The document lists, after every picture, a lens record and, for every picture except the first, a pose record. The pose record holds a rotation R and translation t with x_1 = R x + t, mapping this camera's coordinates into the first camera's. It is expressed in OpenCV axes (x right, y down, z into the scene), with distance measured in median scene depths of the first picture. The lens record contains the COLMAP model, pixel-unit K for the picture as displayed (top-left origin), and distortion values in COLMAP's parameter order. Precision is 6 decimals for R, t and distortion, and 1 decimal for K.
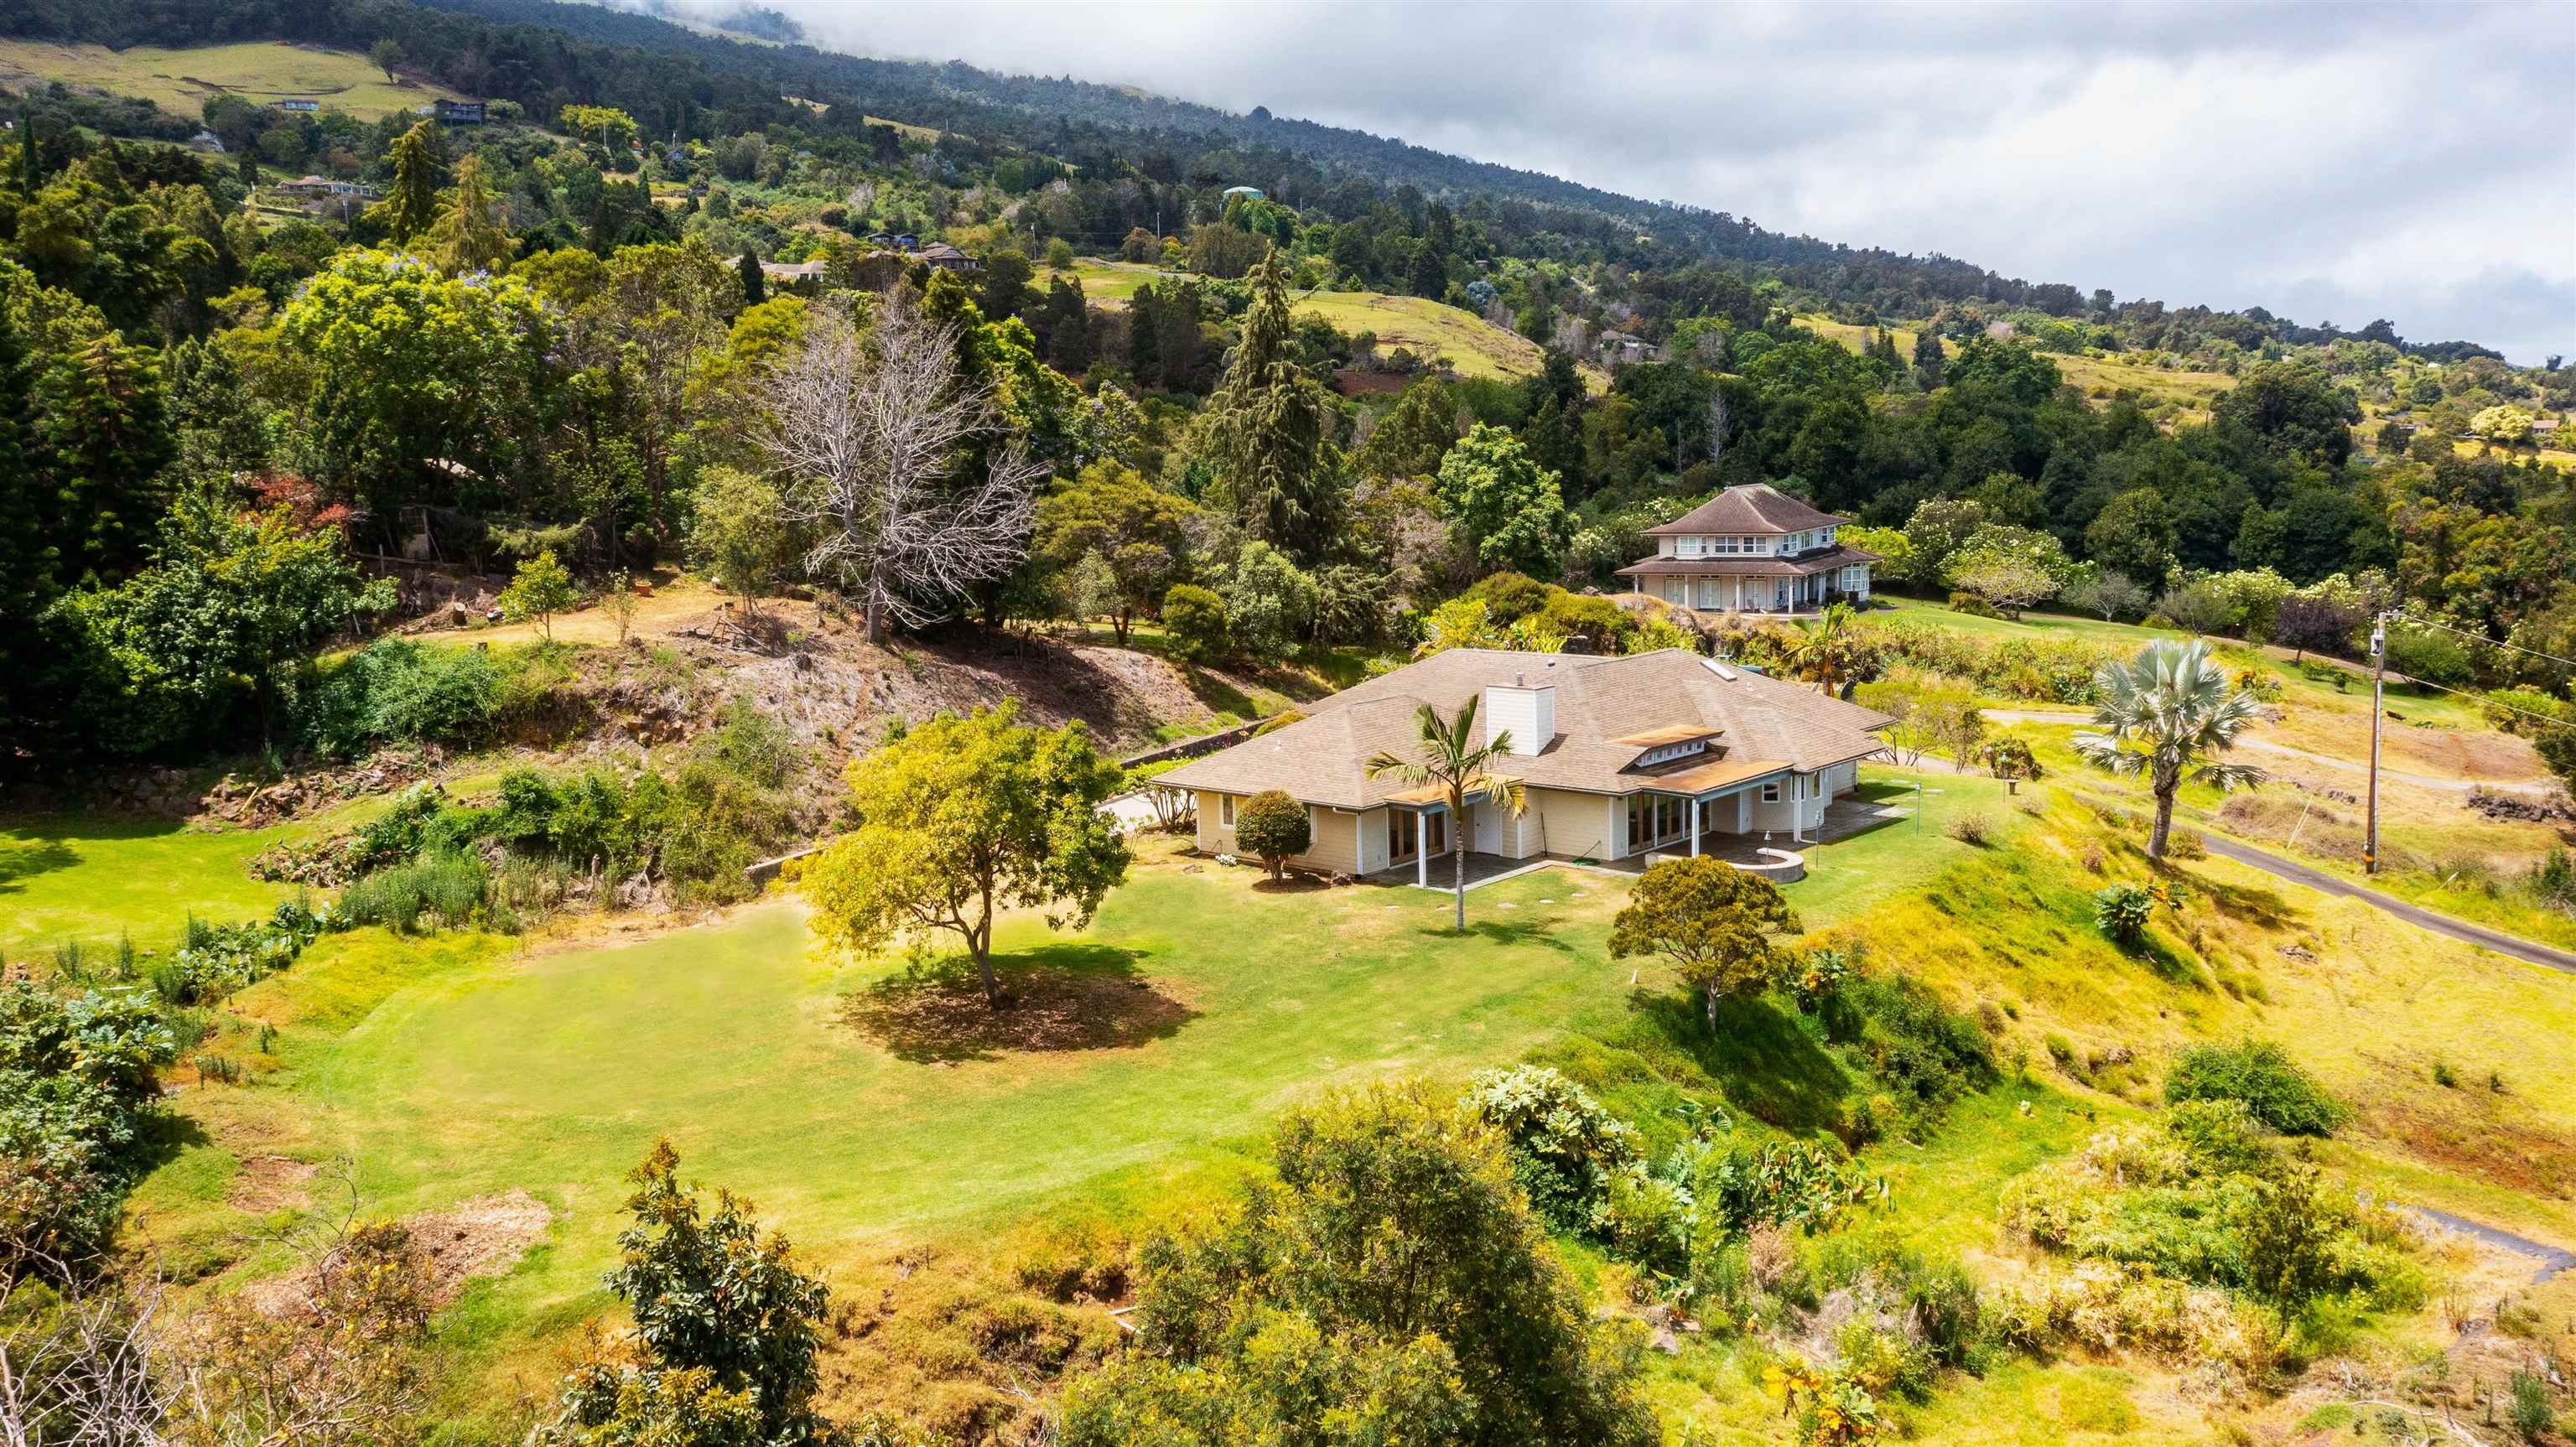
lens RADIAL K [[2279.8, 0, 1288.0], [0, 2279.8, 723.5], [0, 0, 1]] dist [-0.004797, 0.017264]
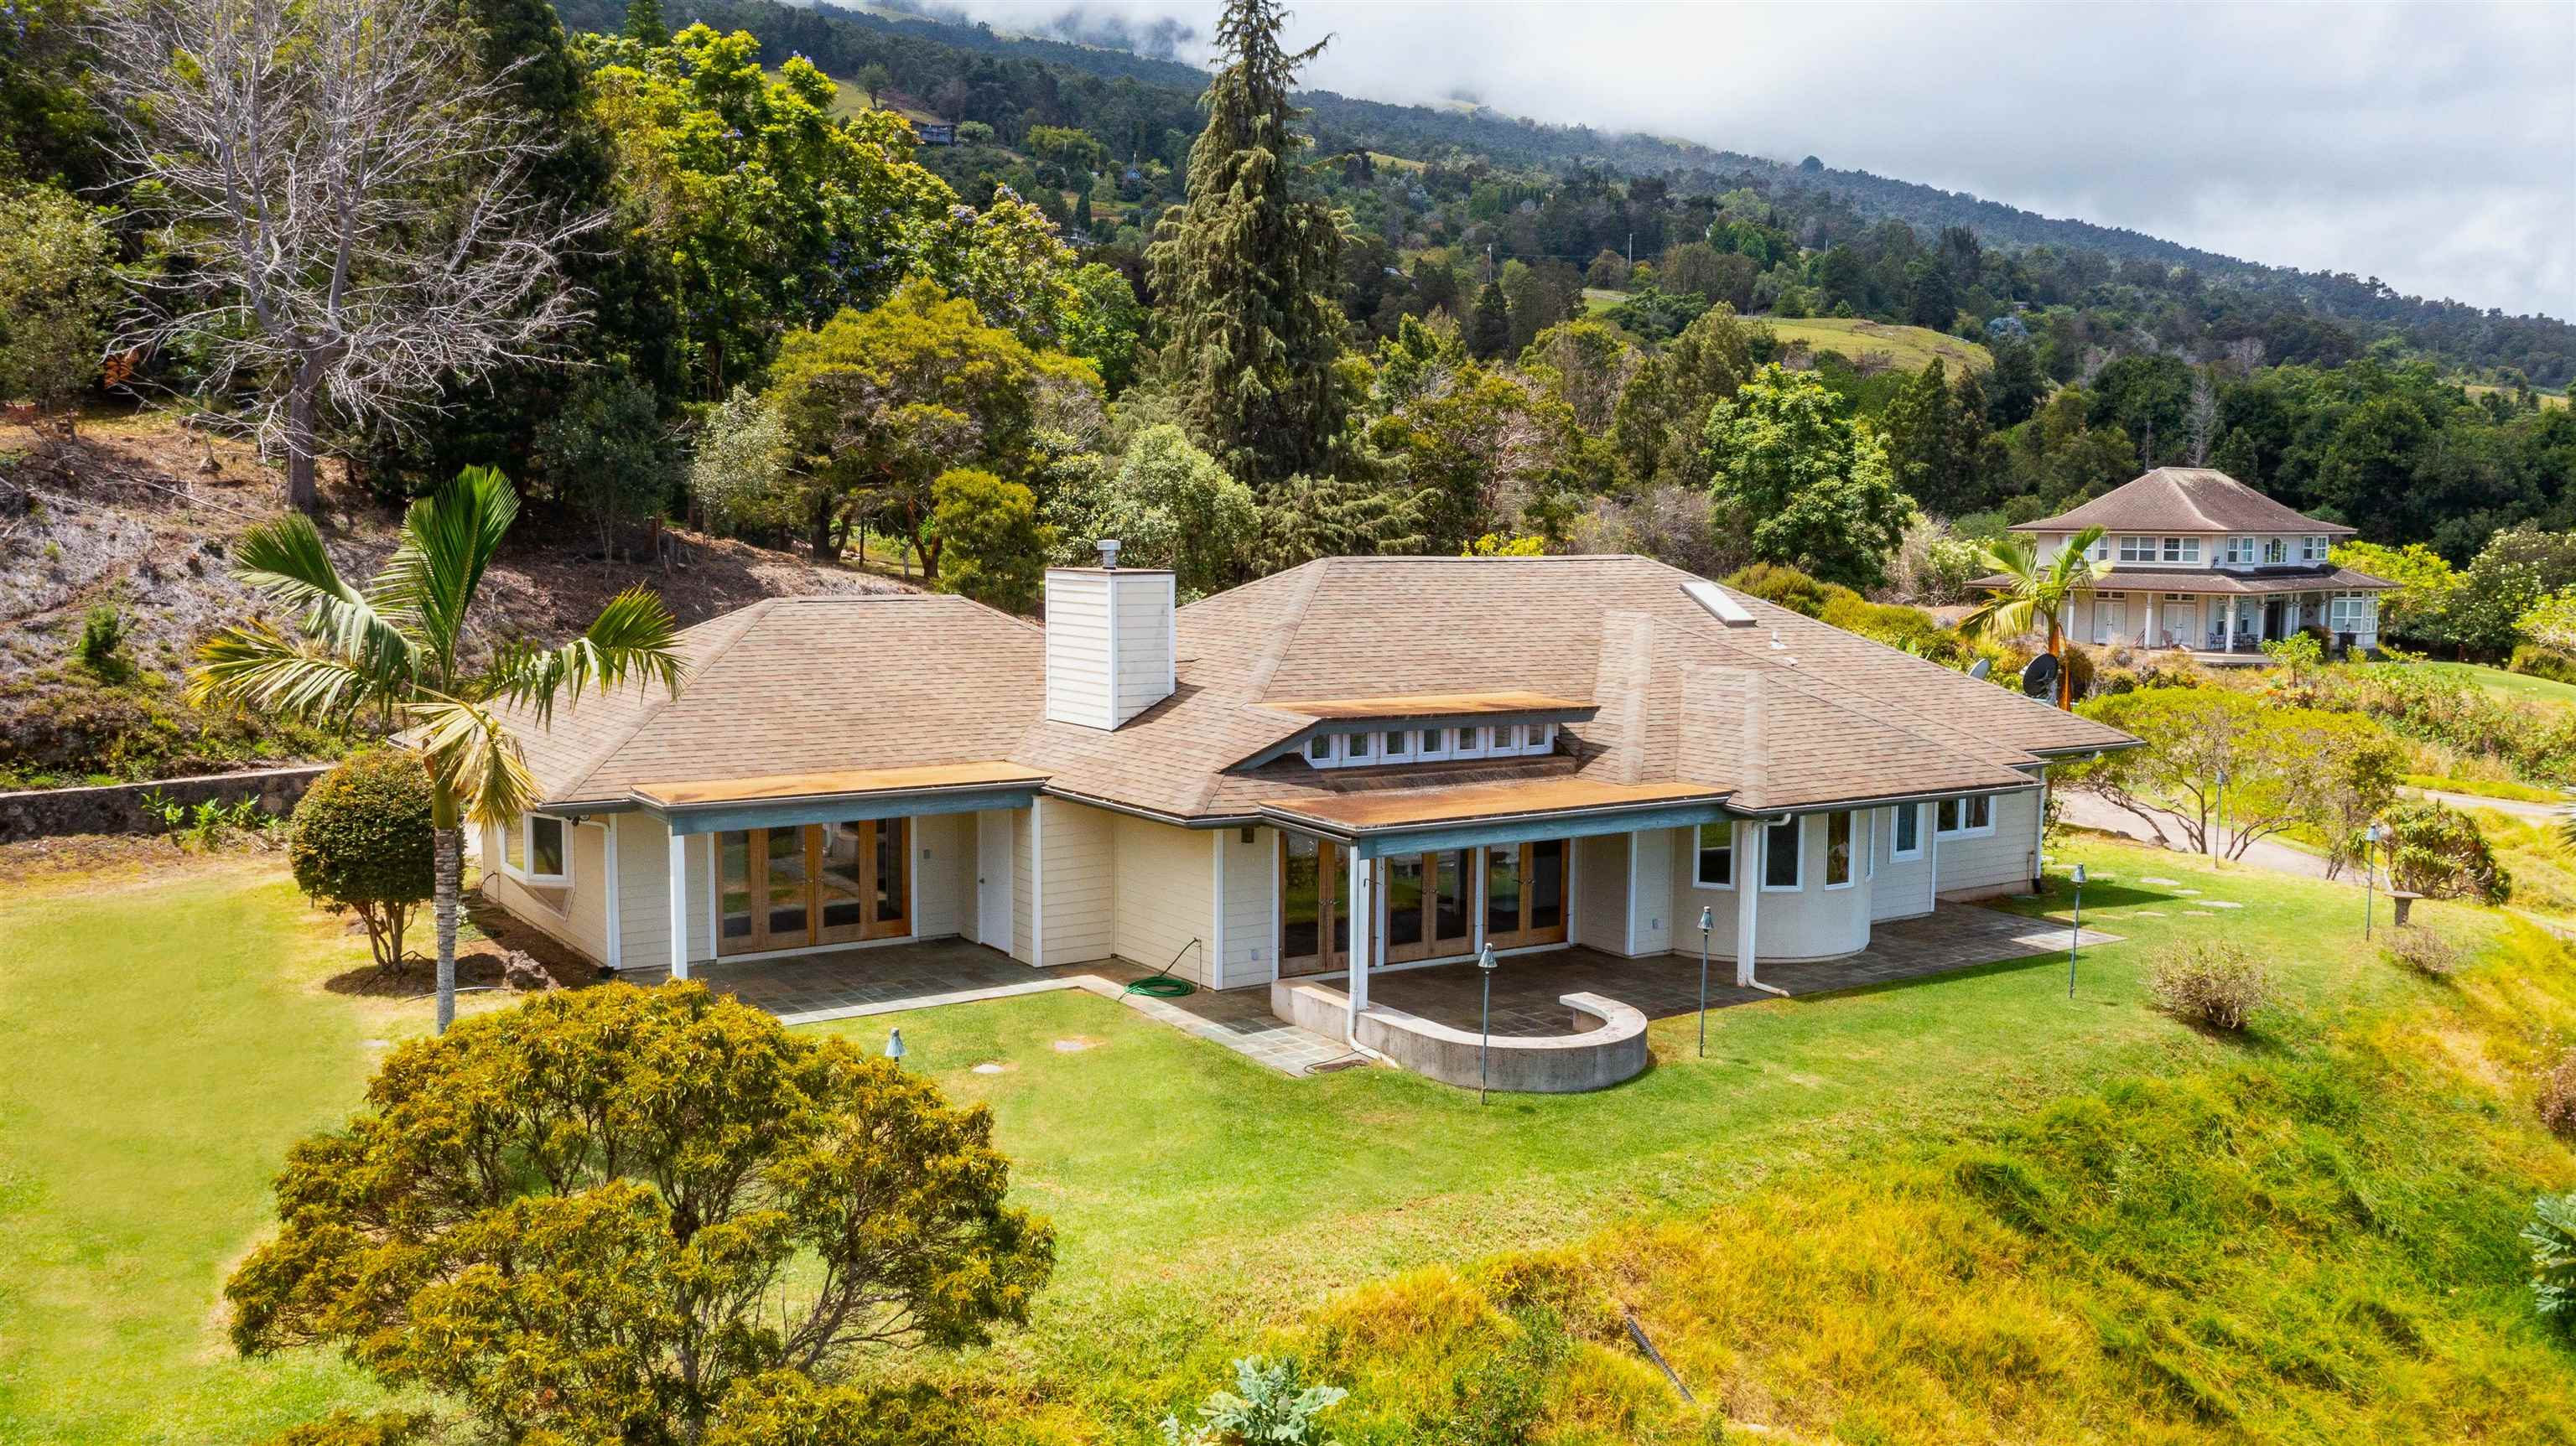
lens RADIAL K [[2279.7, 0, 1288.0], [0, 2279.7, 723.0], [0, 0, 1]] dist [-0.004797, 0.017264]
pose [[0.966241, 0.060154, -0.250518, 0.122435], [-0.070545, 0.996973, -0.032697, 0.012103], [0.247793, 0.049266, 0.967560, 0.294225]]
